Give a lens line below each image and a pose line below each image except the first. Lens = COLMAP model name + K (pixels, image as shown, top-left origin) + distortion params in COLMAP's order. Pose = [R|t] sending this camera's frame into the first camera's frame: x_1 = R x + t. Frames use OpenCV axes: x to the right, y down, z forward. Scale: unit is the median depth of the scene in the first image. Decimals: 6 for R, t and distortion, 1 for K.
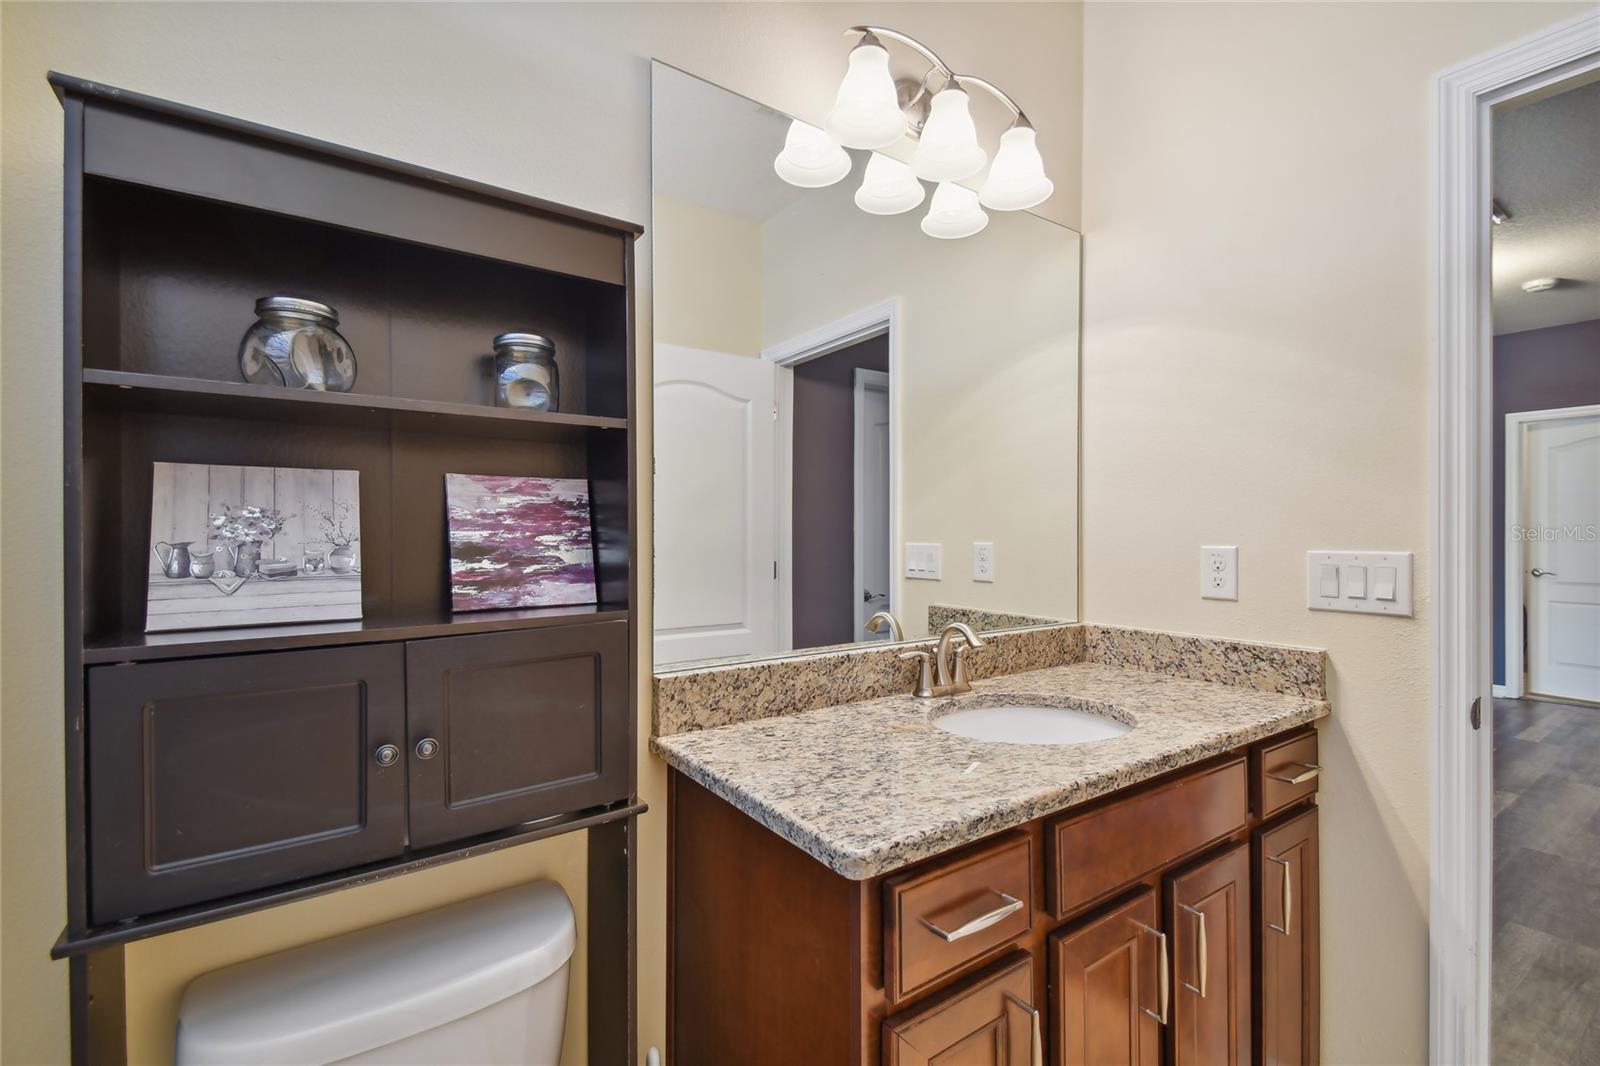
lens RADIAL K [[707.9, 0, 811.2], [0, 707.9, 547.4], [0, 0, 1]] dist [0.030517, -0.021113]
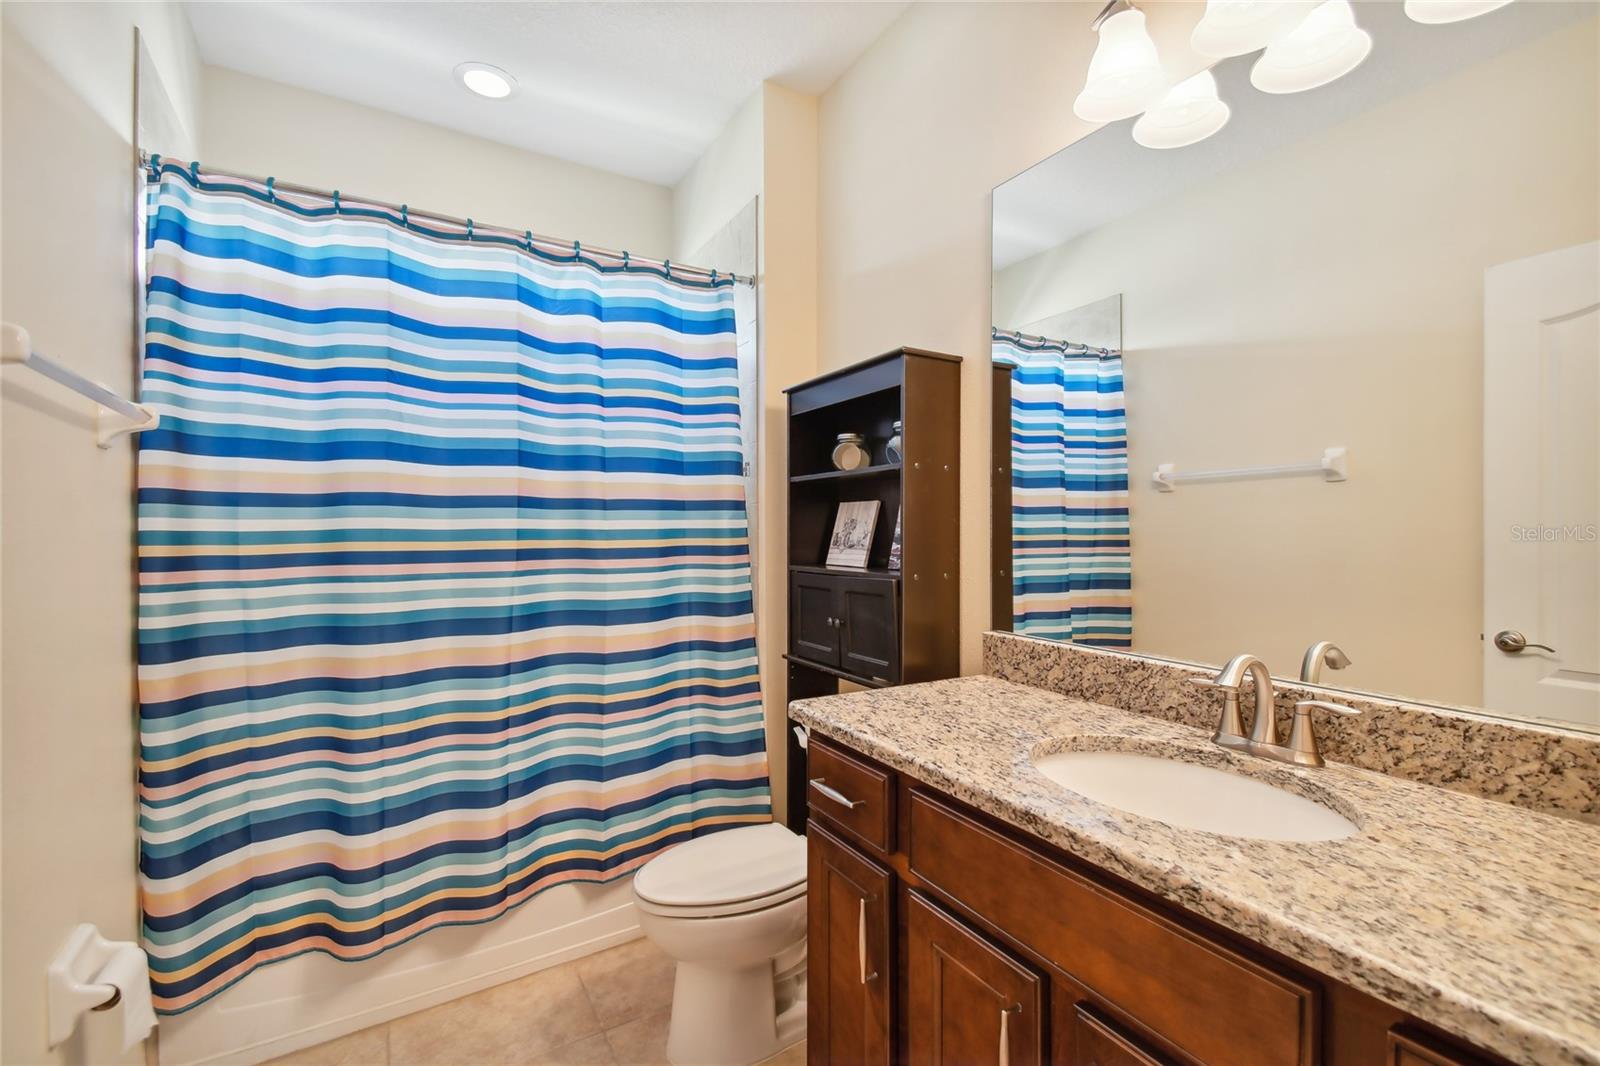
lens RADIAL K [[702.4, 0, 806.3], [0, 702.4, 530.7], [0, 0, 1]] dist [0.026847, -0.019590]
pose [[-0.068738, 0.007575, -0.997606, 1.147449], [-0.021839, 0.999720, 0.009096, -0.022984], [0.997396, 0.022412, -0.068553, 0.701036]]
